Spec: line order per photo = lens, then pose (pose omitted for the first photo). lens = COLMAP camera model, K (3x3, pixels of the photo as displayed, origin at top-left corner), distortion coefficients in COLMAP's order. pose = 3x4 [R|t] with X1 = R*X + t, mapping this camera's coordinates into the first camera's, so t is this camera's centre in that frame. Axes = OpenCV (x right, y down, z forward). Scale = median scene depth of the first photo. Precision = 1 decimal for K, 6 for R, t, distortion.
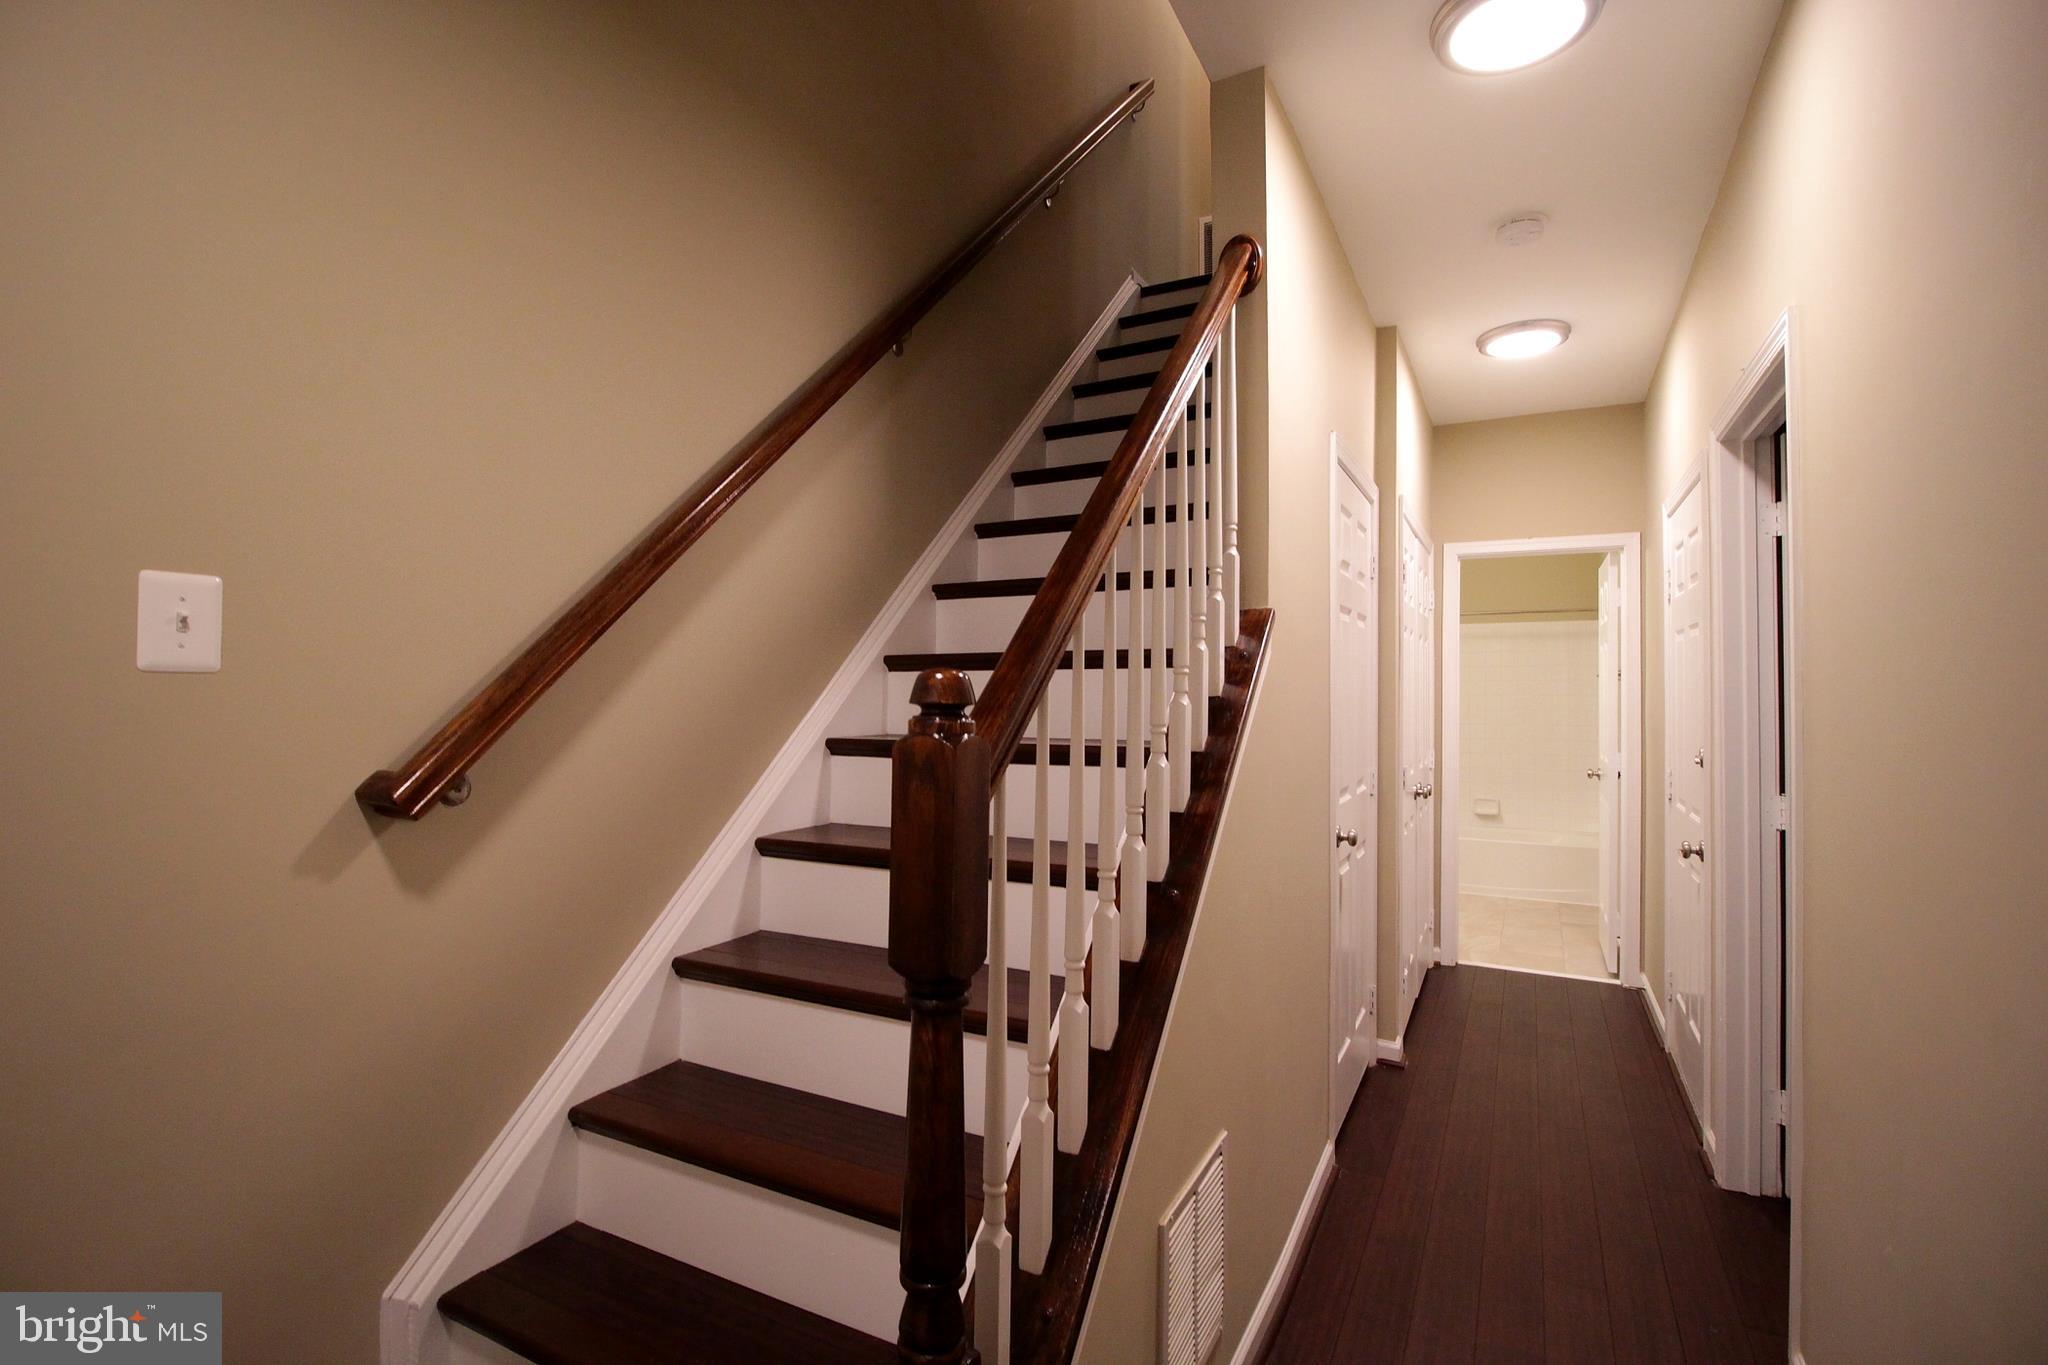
lens RADIAL K [[954.4, 0, 1022.9], [0, 954.4, 678.4], [0, 0, 1]] dist [-0.011036, -0.007026]
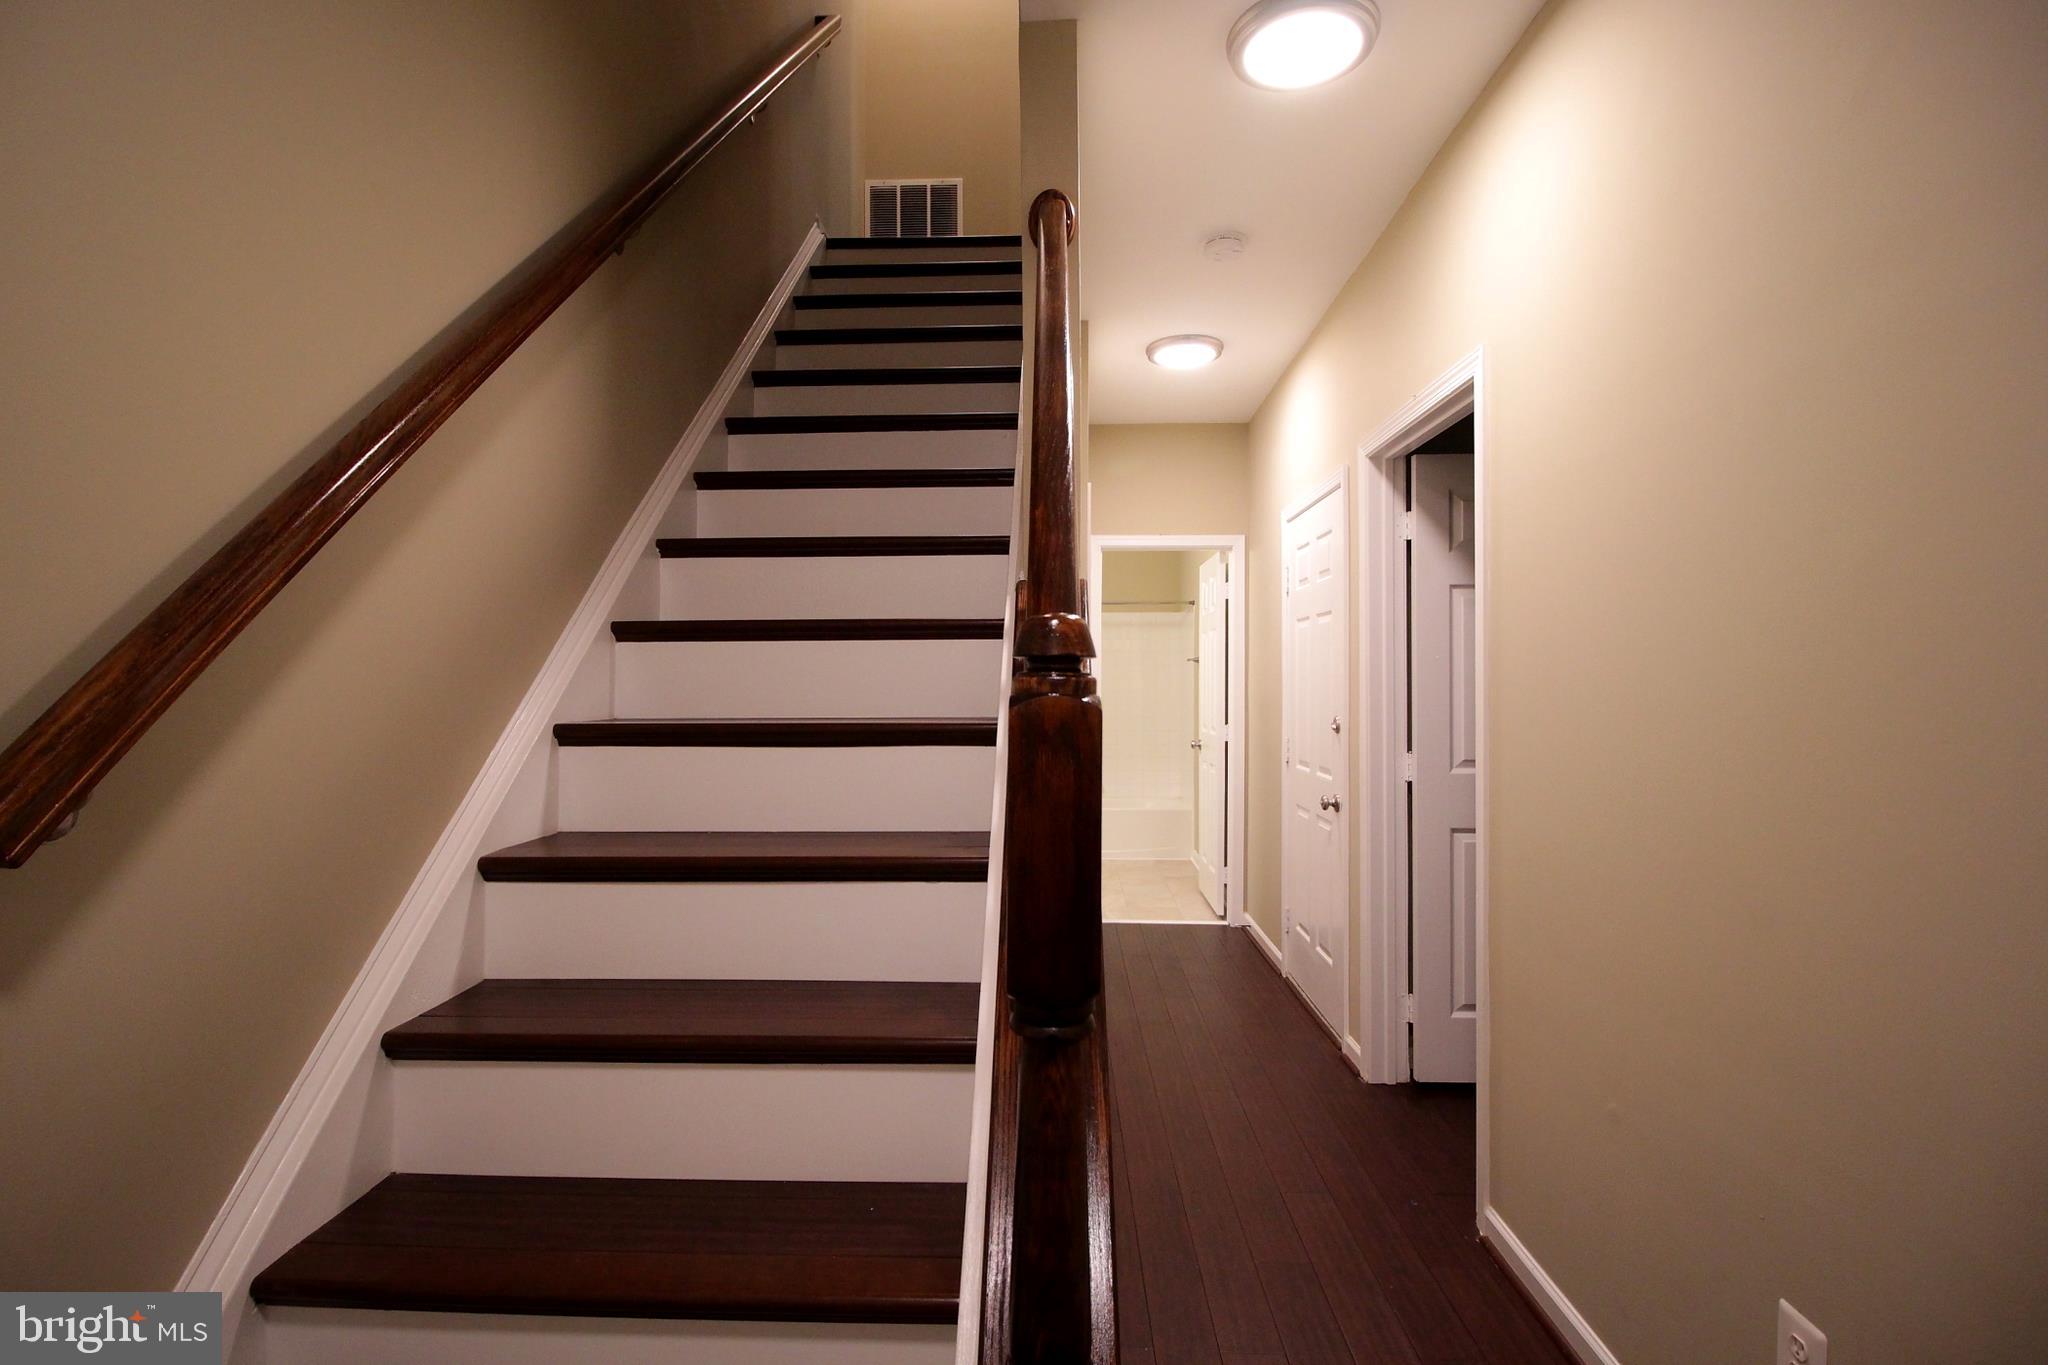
lens RADIAL K [[954.4, 0, 1030.9], [0, 954.4, 681.2], [0, 0, 1]] dist [-0.011036, -0.007026]
pose [[0.897865, -0.005184, 0.440239, -0.168016], [-0.001625, 0.999885, 0.015090, 0.012776], [-0.440267, -0.014264, 0.897754, 0.107576]]
